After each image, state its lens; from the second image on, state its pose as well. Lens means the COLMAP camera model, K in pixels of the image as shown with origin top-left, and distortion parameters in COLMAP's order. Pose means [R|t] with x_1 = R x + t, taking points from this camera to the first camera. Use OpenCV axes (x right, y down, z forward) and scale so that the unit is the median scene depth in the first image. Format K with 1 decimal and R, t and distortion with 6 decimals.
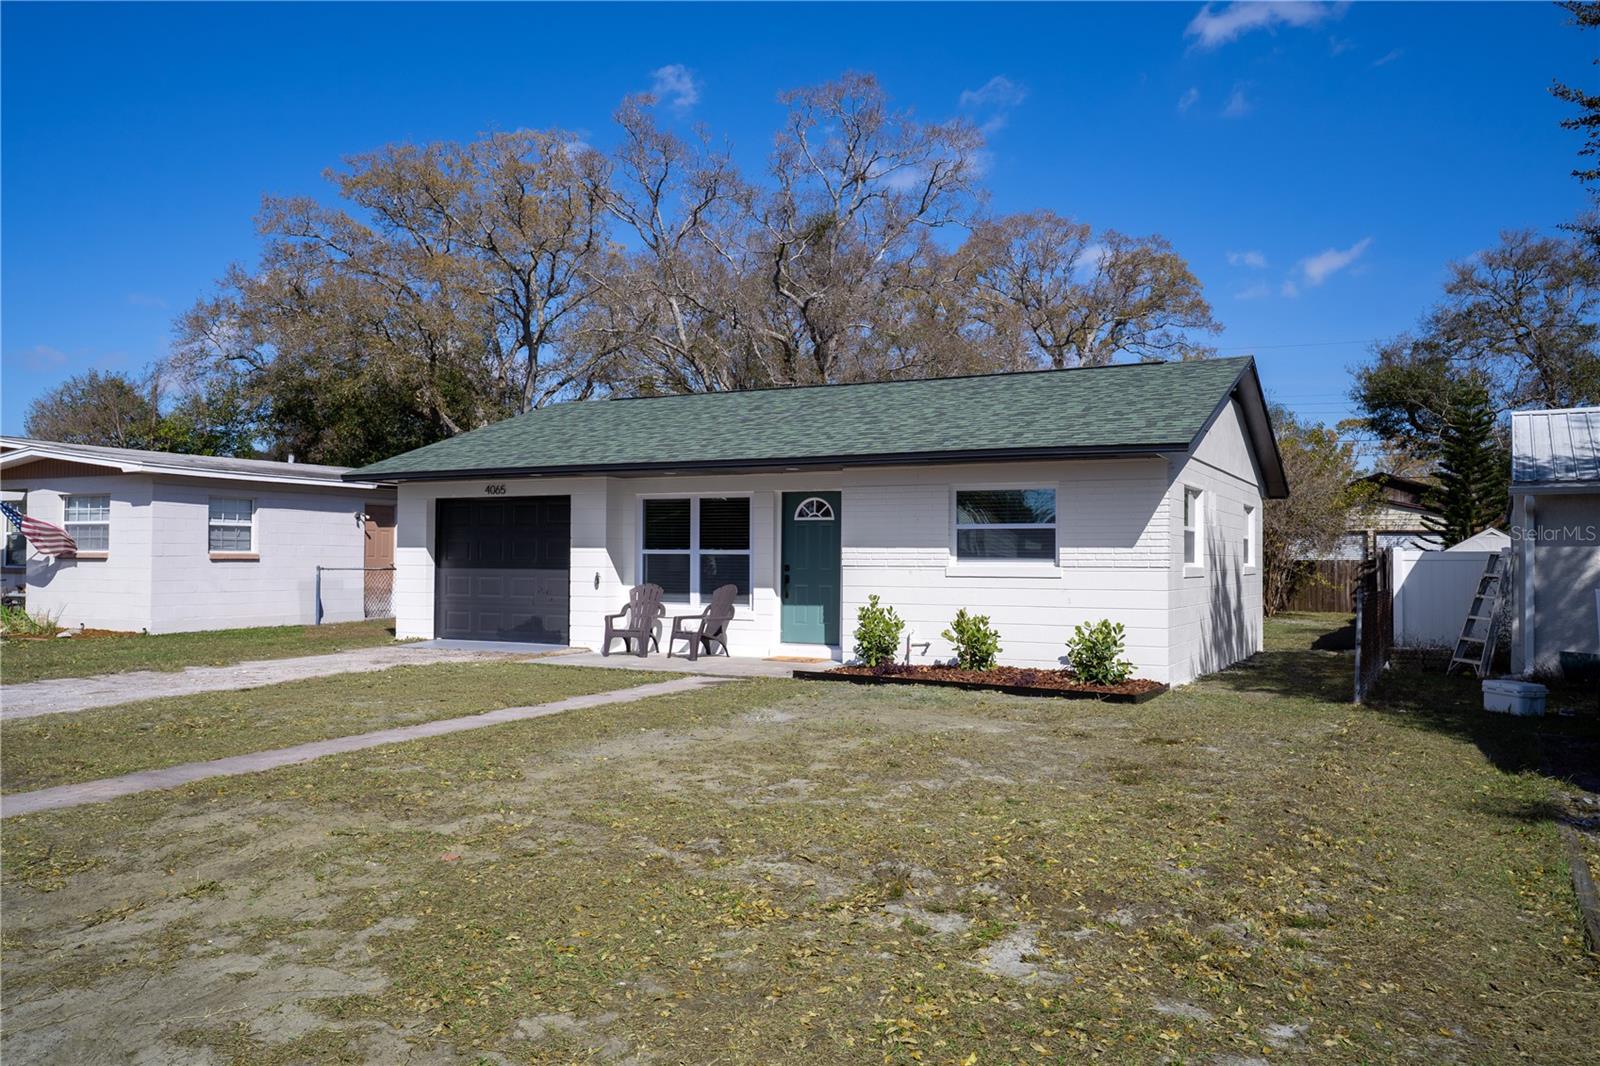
lens RADIAL K [[1235.6, 0, 800.5], [0, 1235.6, 535.0], [0, 0, 1]] dist [0.003986, 0.003259]
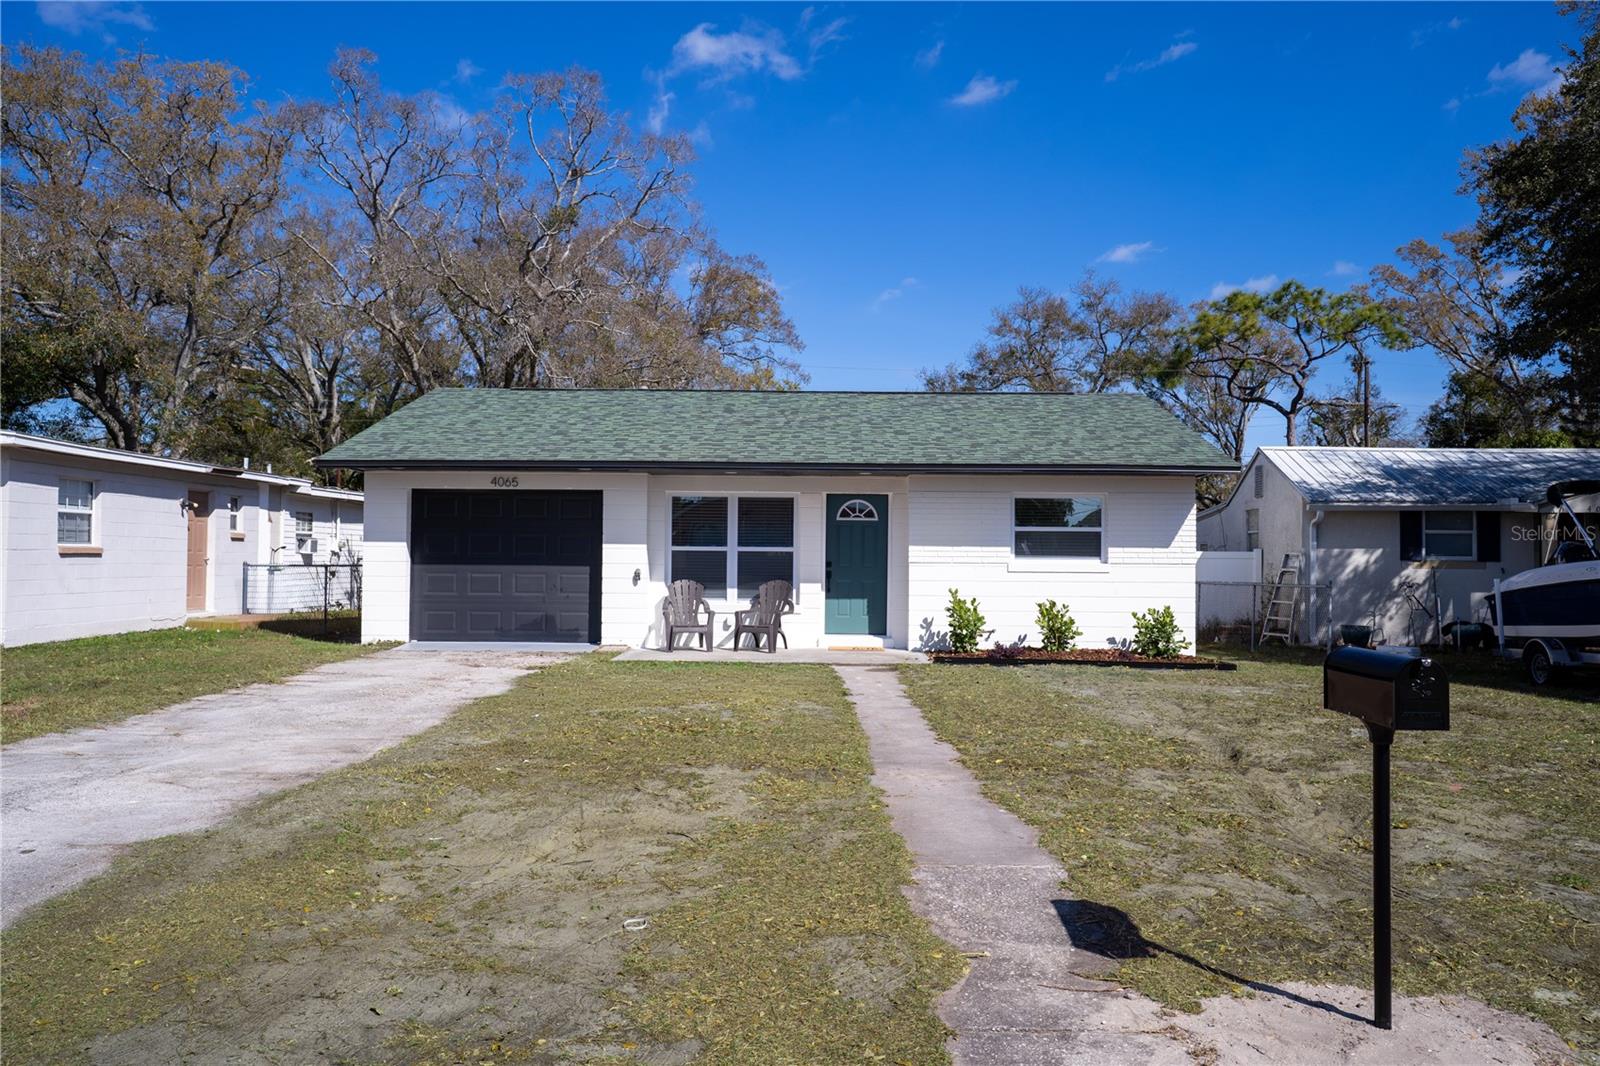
lens RADIAL K [[1235.6, 0, 801.4], [0, 1235.6, 535.4], [0, 0, 1]] dist [0.003986, 0.003259]
pose [[0.888334, 0.010401, 0.459079, -0.510938], [-0.012434, 0.999922, 0.001407, 0.000236], [-0.459029, -0.006958, 0.888394, 0.054860]]
